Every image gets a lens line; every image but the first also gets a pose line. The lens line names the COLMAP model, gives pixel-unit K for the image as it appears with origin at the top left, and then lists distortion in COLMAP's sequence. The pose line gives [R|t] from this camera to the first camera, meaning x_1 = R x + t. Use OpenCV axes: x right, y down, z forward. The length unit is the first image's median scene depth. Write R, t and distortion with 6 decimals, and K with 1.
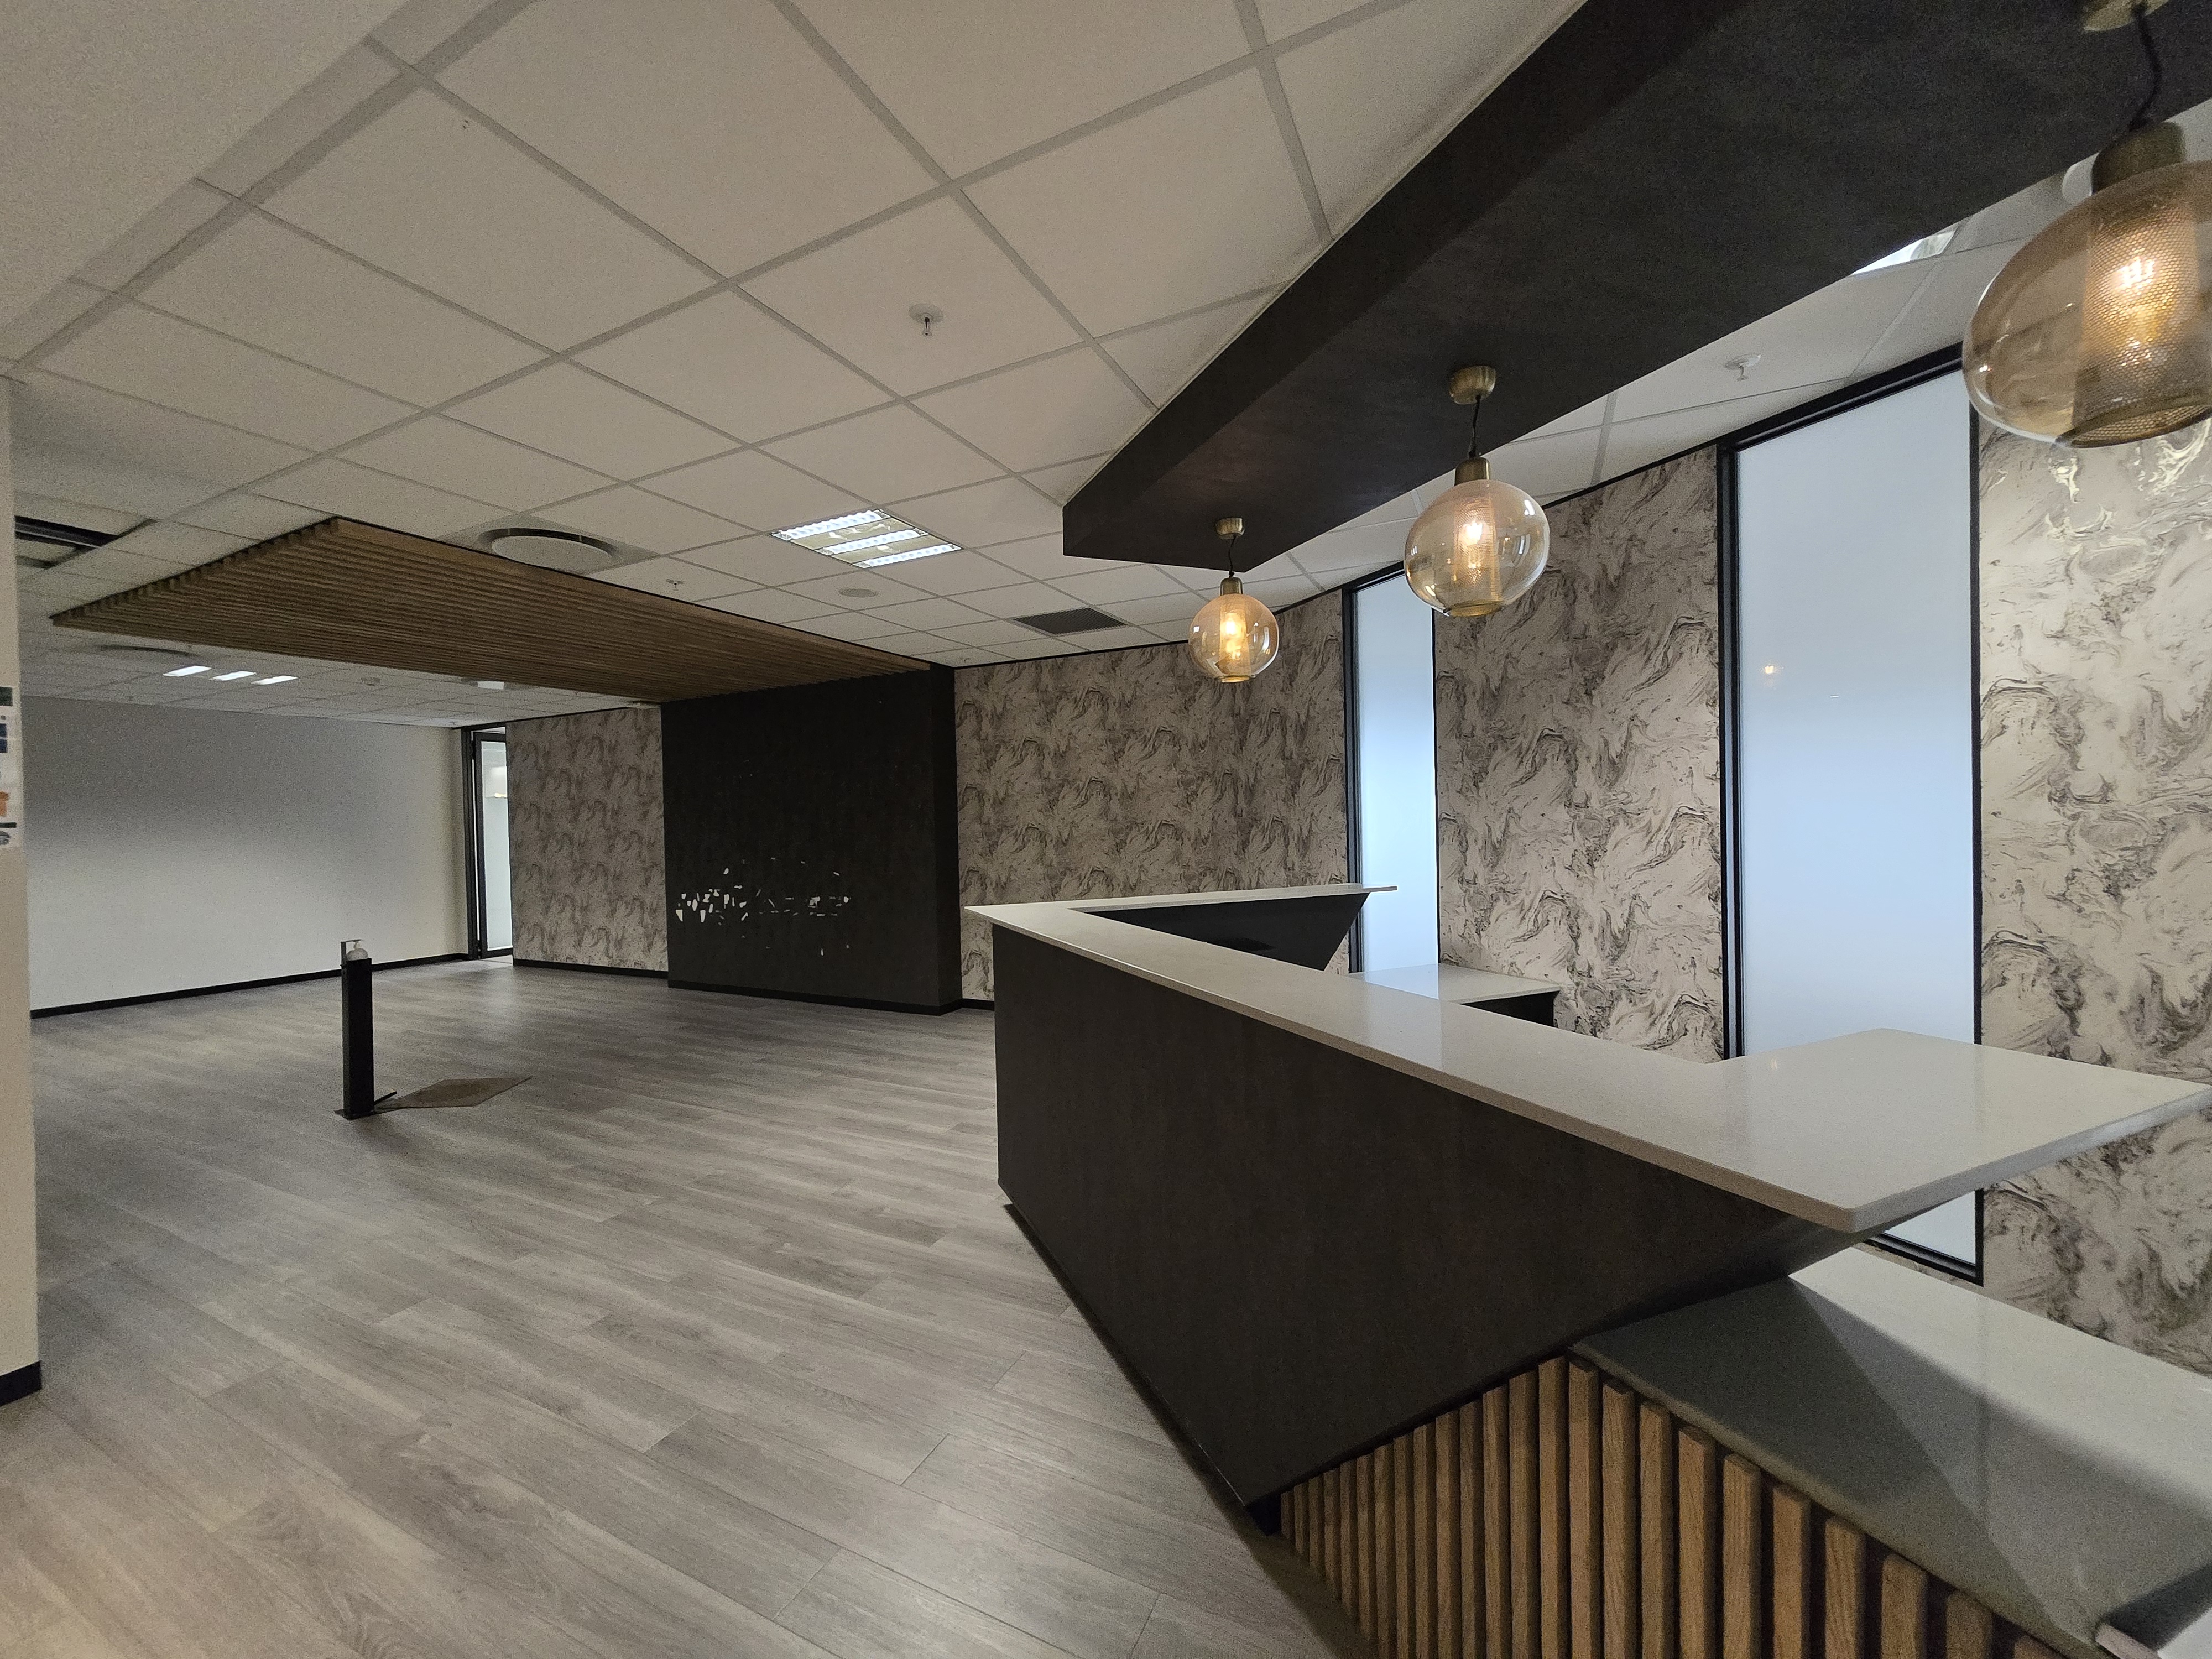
lens RADIAL K [[869.0, 0, 1093.2], [0, 869.0, 830.1], [0, 0, 1]] dist [-0.001679, 0.000028]
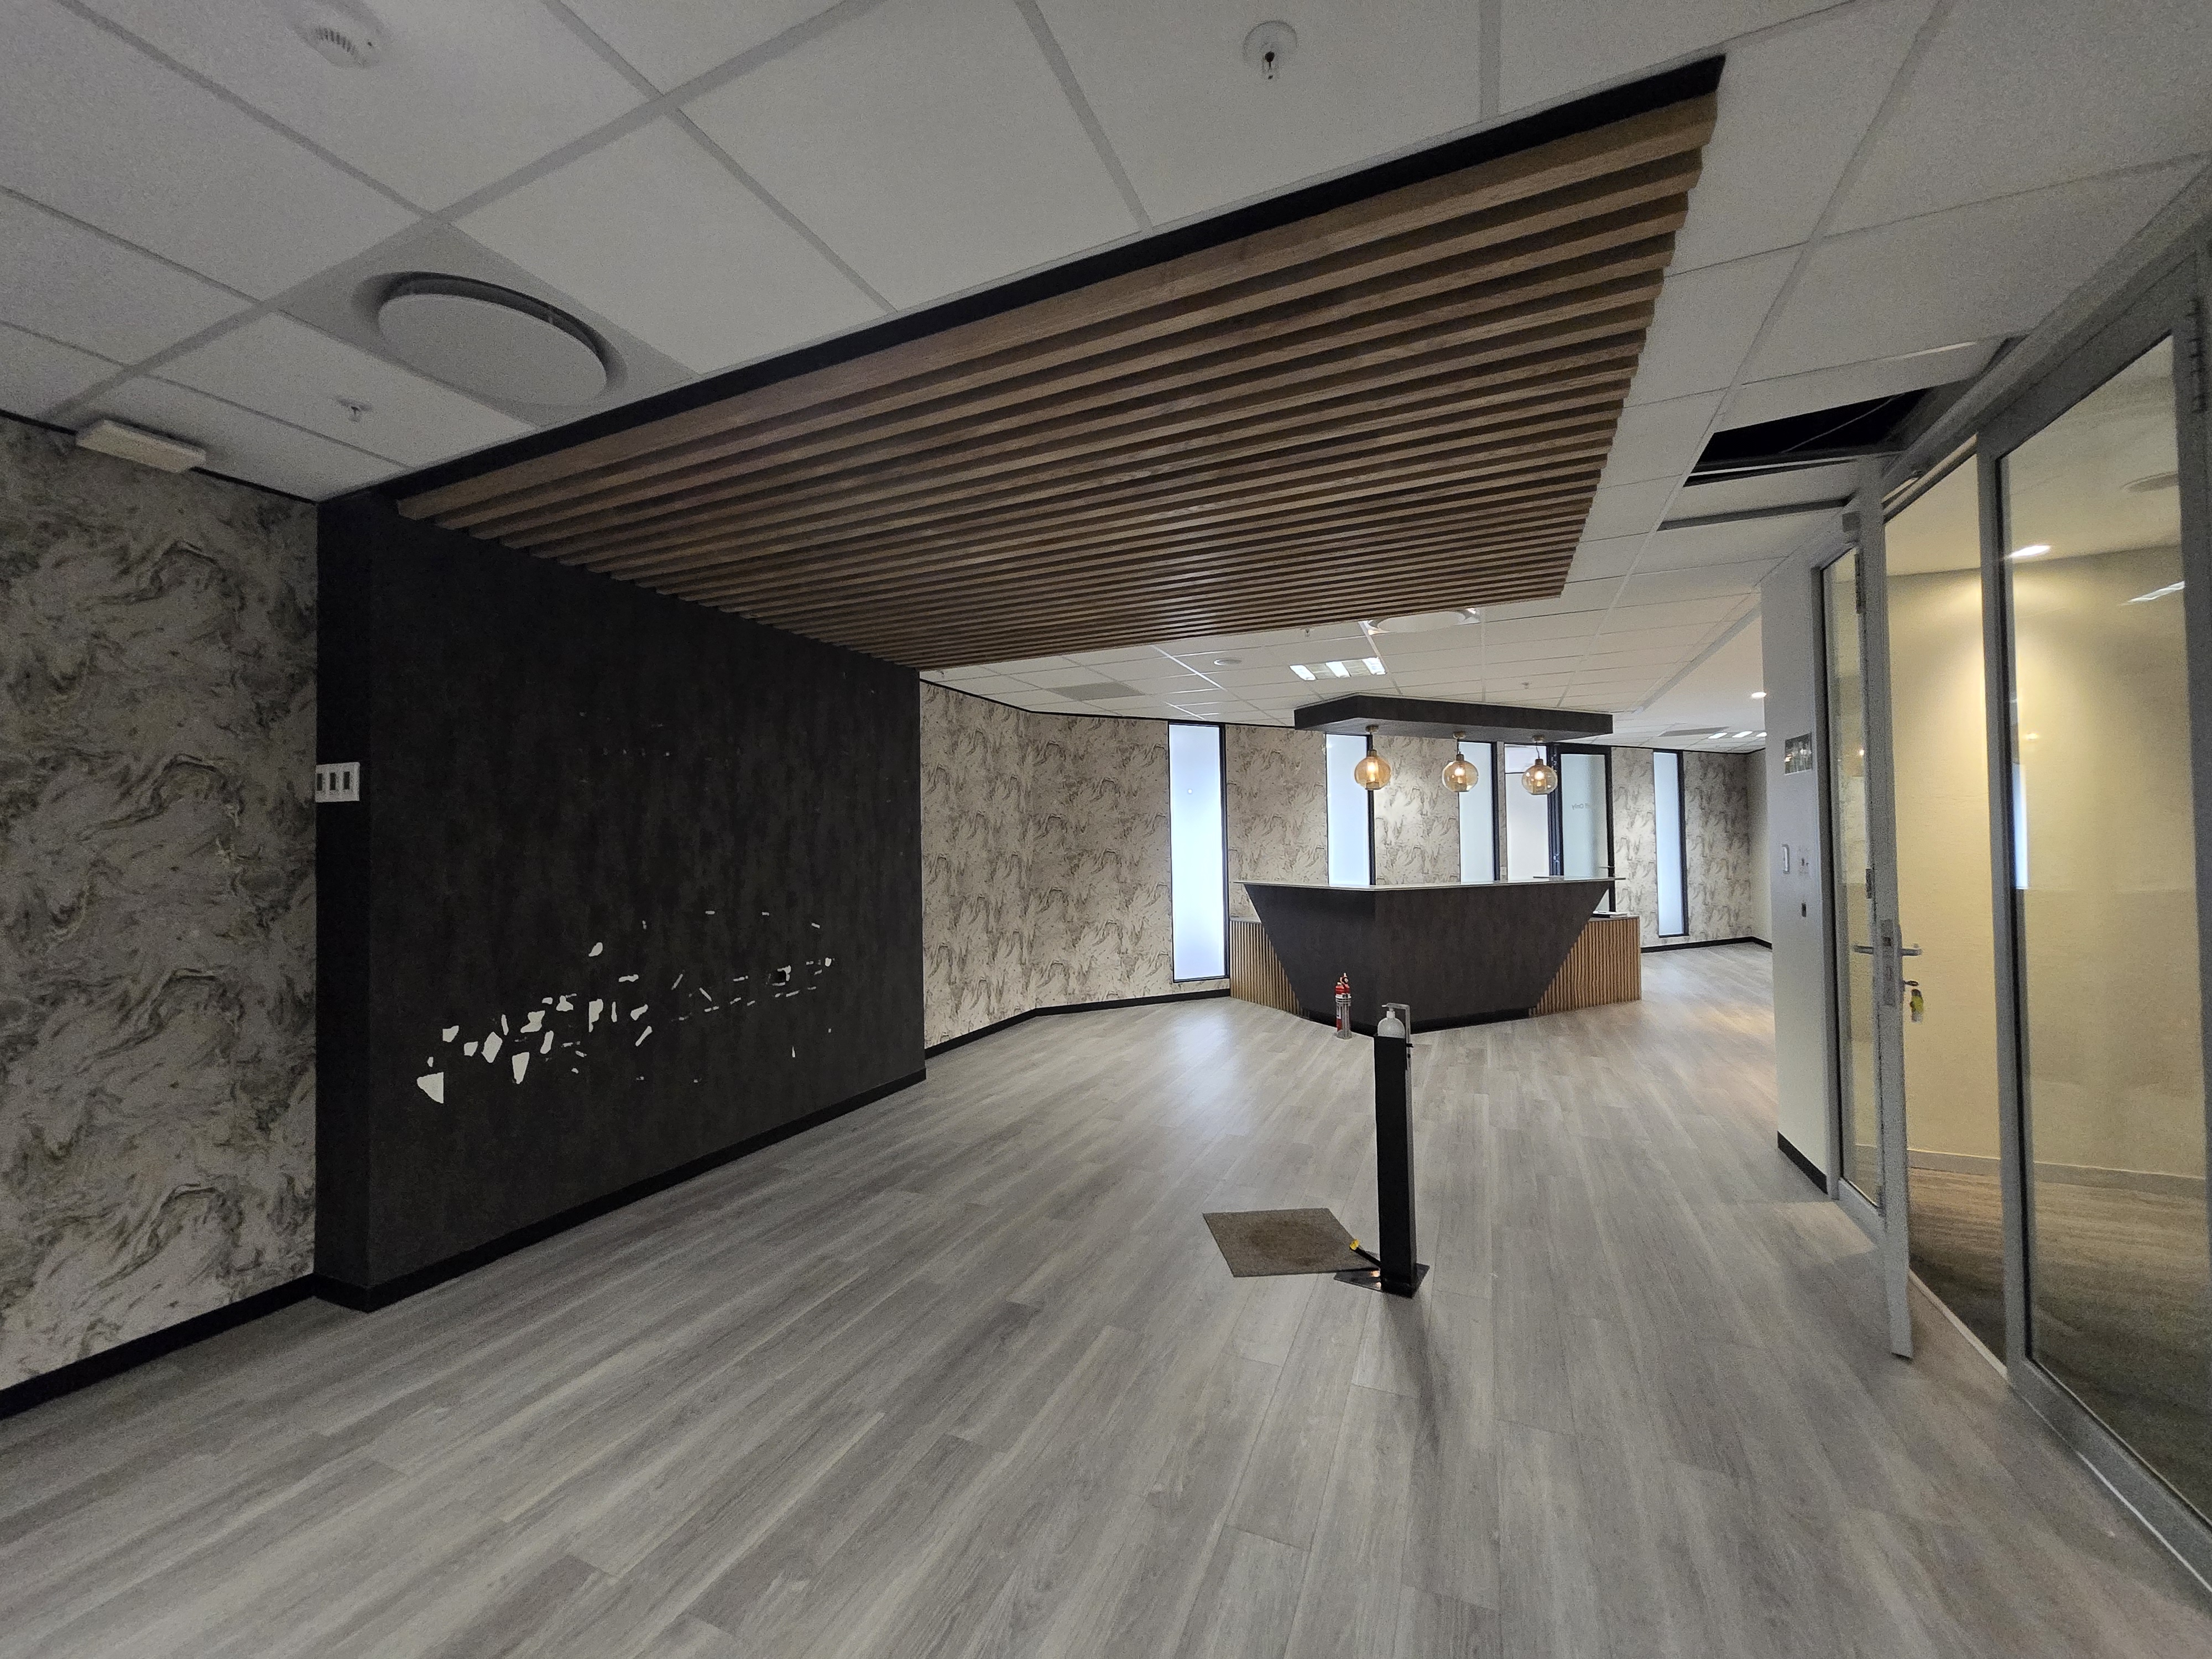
lens RADIAL K [[869.0, 0, 1093.2], [0, 869.0, 830.1], [0, 0, 1]] dist [-0.001679, 0.000028]
pose [[-0.053348, 0.045891, 0.997521, -1.069070], [0.030427, 0.998554, -0.044311, 0.015026], [-0.998112, 0.027988, -0.054667, 0.905350]]
